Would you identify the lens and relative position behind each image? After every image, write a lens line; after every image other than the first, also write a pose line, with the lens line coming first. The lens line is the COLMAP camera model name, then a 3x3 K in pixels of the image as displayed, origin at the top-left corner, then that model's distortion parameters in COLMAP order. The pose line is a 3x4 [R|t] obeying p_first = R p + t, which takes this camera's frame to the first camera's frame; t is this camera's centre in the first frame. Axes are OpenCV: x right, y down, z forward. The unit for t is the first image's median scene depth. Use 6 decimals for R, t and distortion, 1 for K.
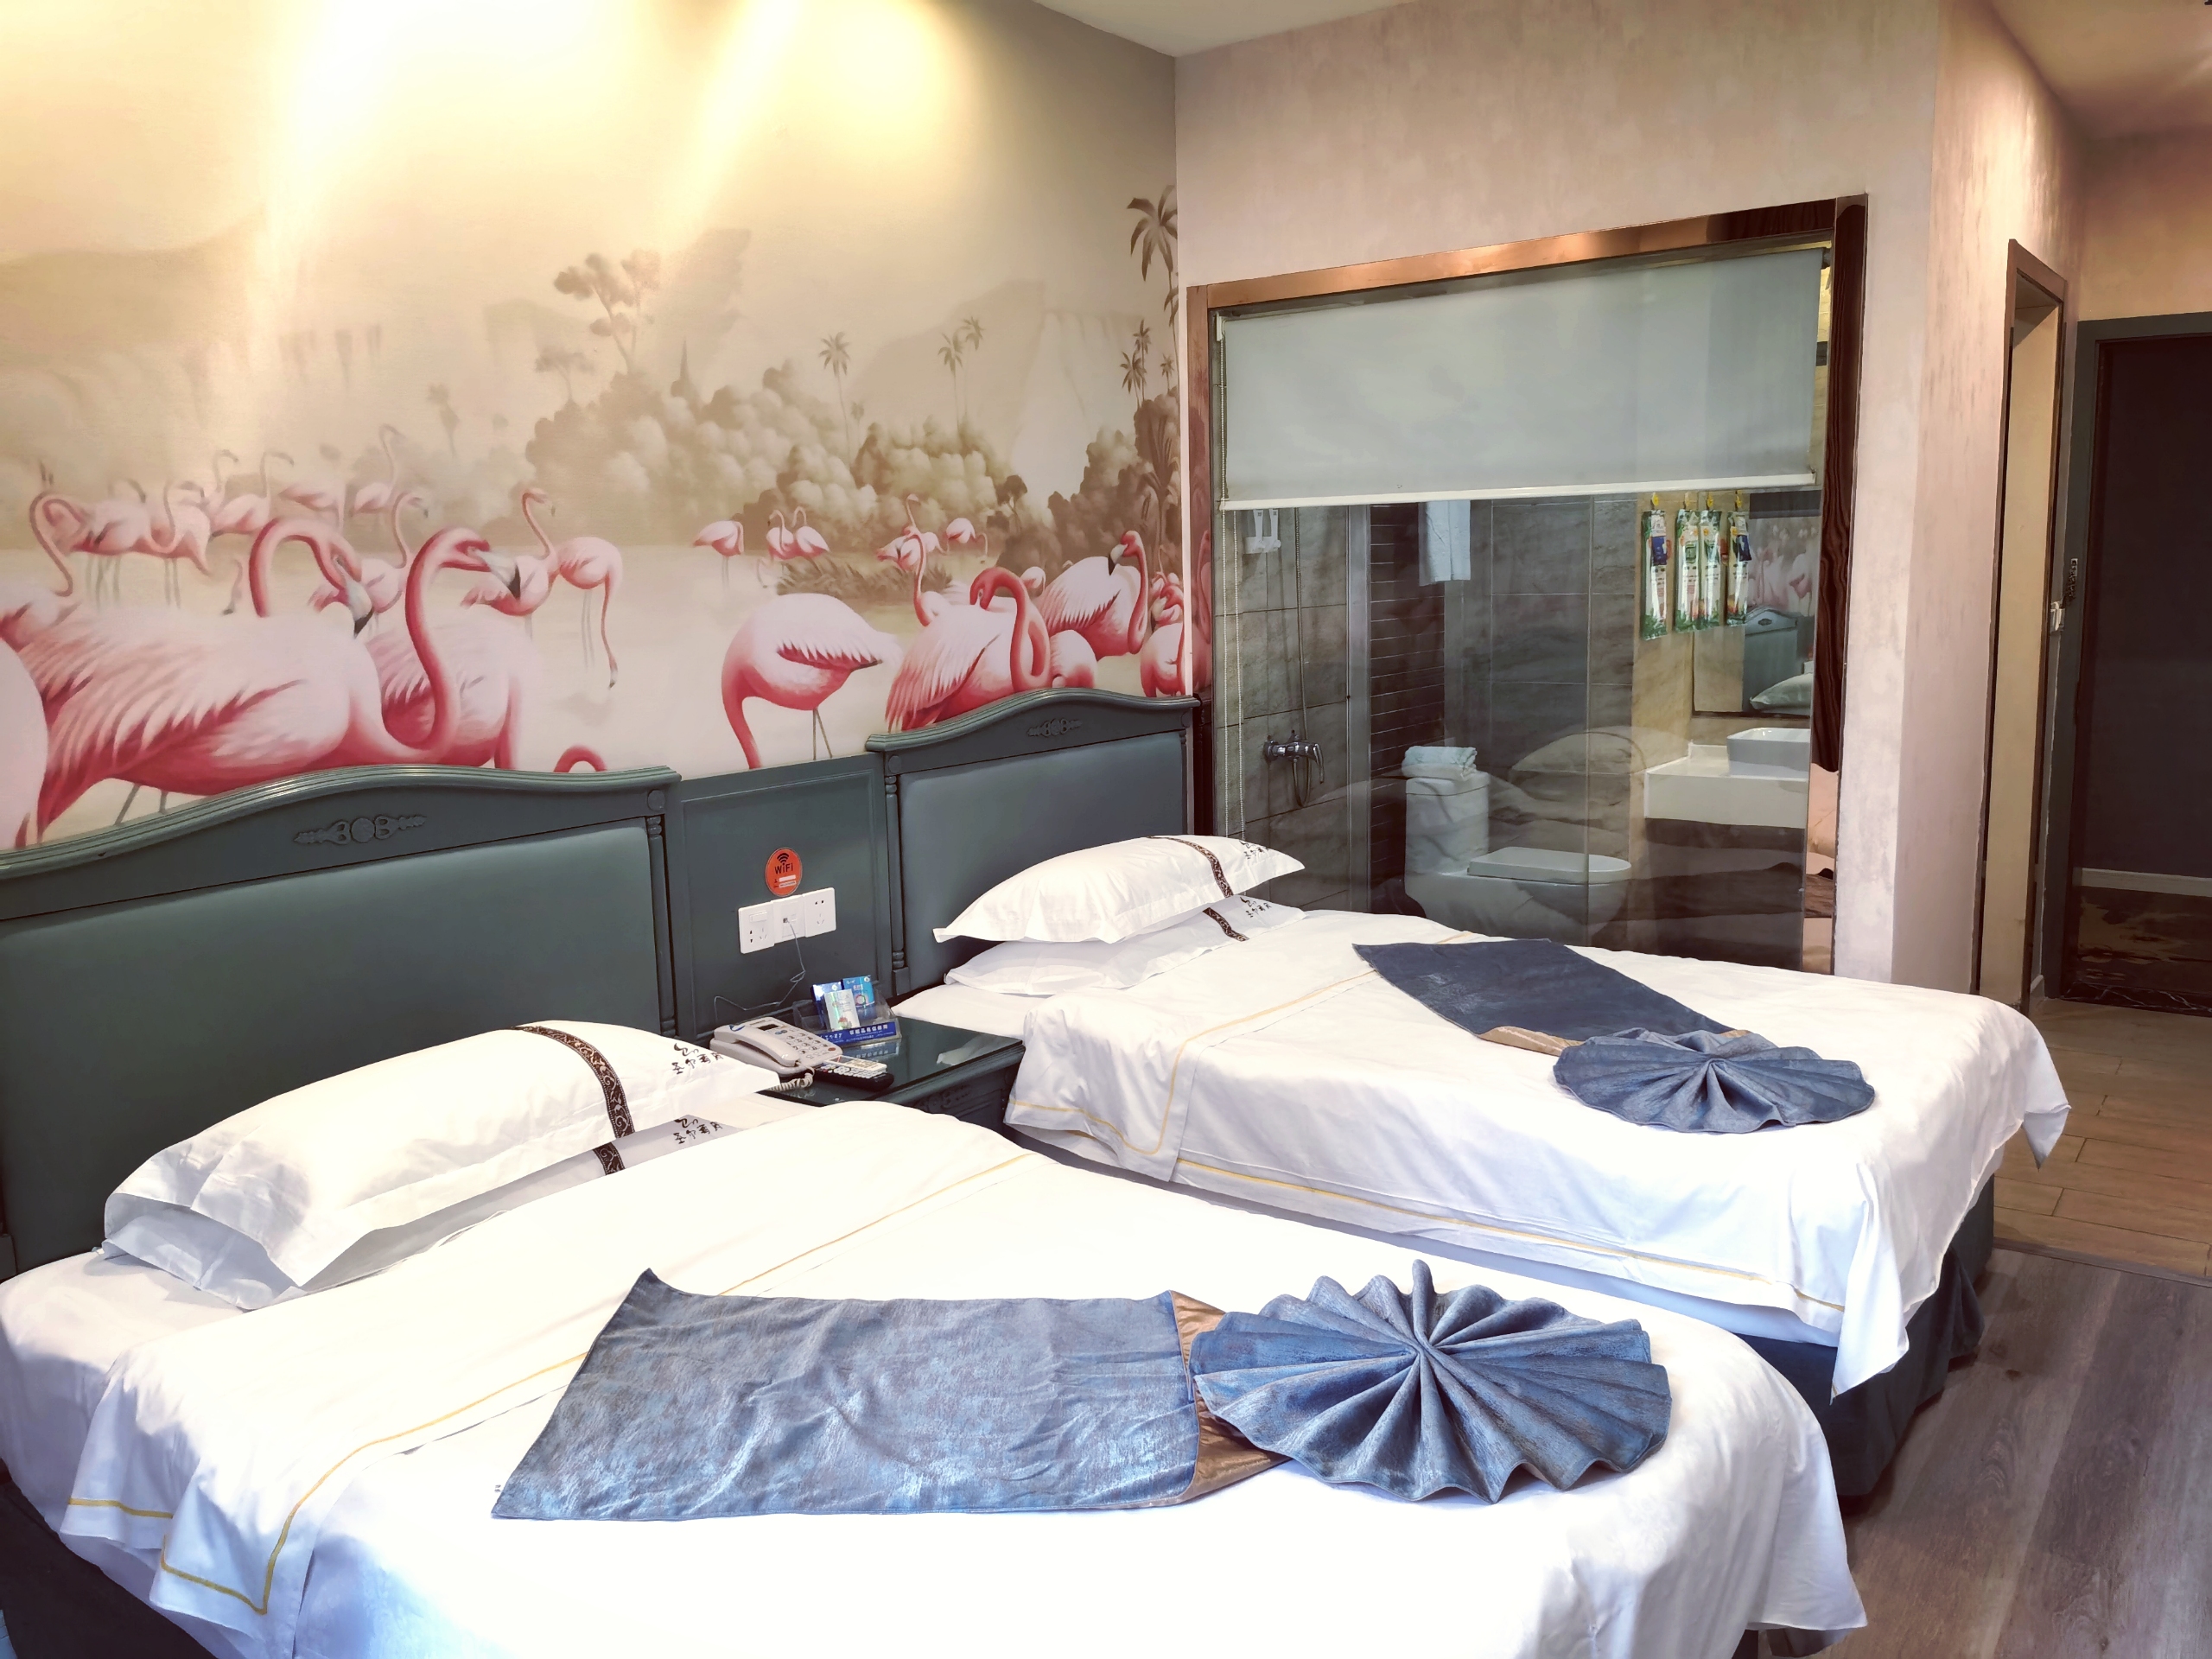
lens RADIAL K [[1745.9, 0, 1108.2], [0, 1745.9, 837.1], [0, 0, 1]] dist [0.005271, -0.020827]
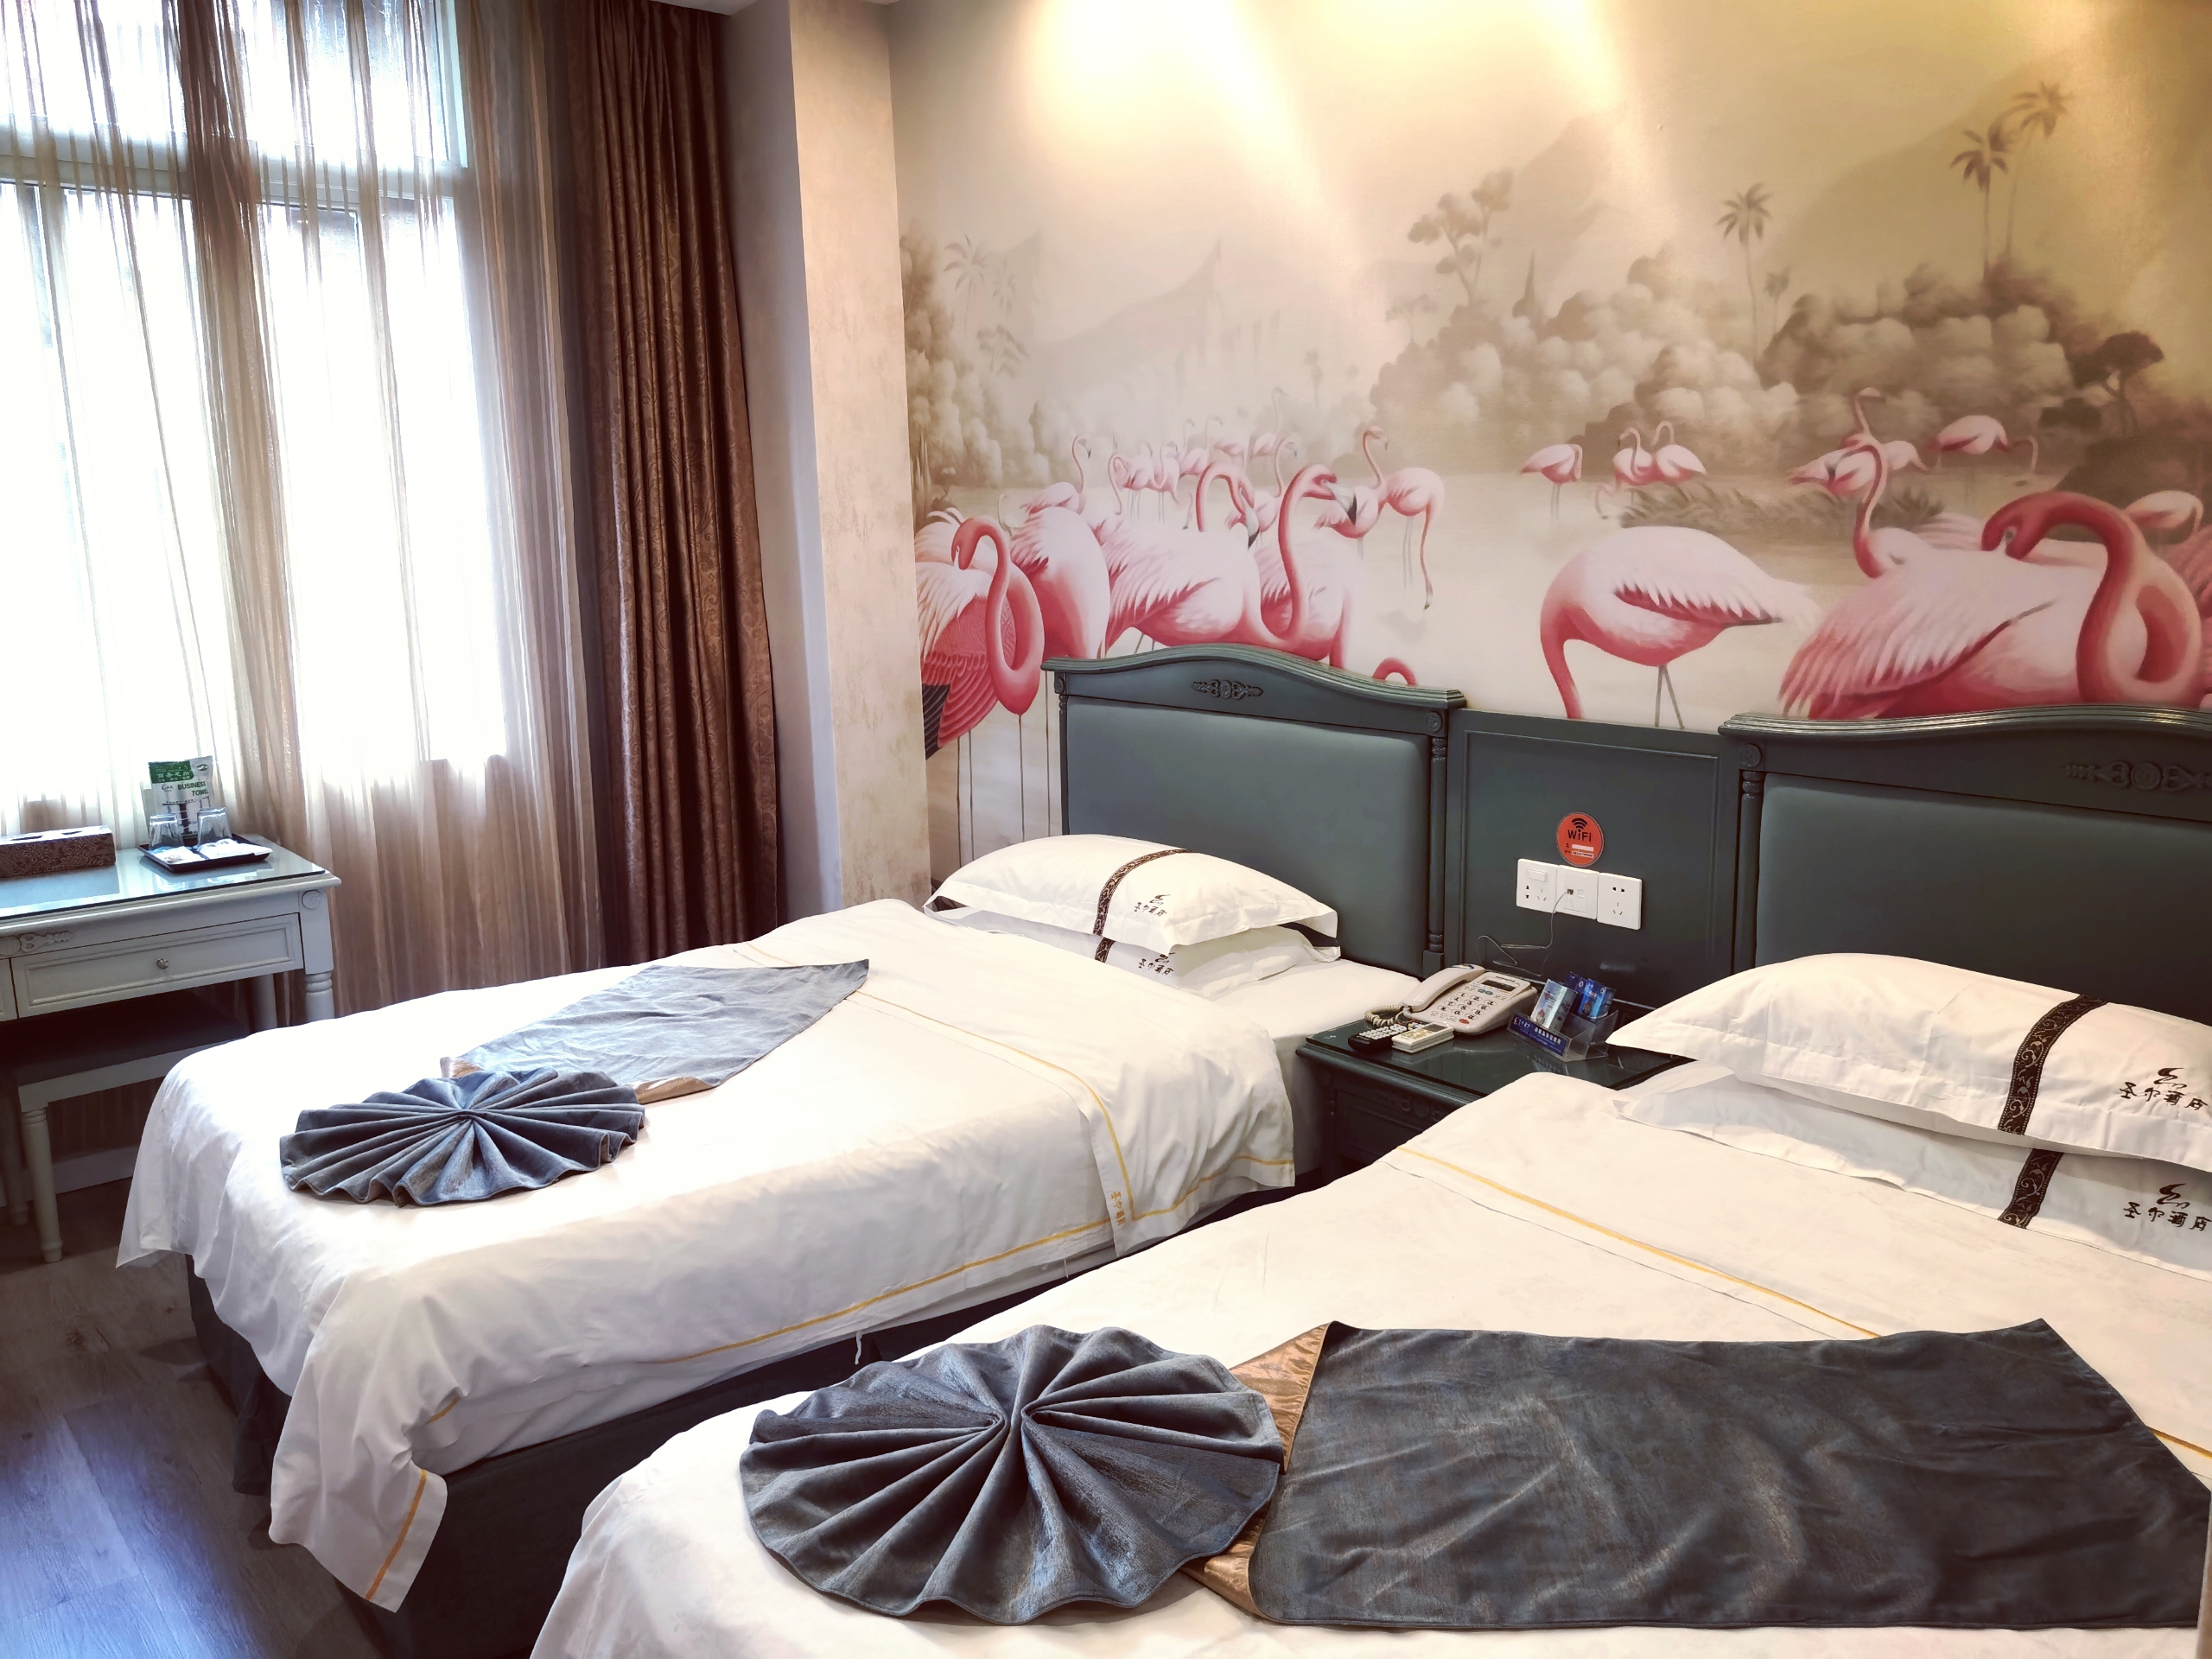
lens RADIAL K [[1745.9, 0, 1101.5], [0, 1745.9, 827.7], [0, 0, 1]] dist [0.005271, -0.020827]
pose [[-0.269606, 0.202178, -0.941508, 0.749637], [-0.119117, 0.963201, 0.240946, -0.179032], [0.955575, 0.177110, -0.235602, 1.019157]]
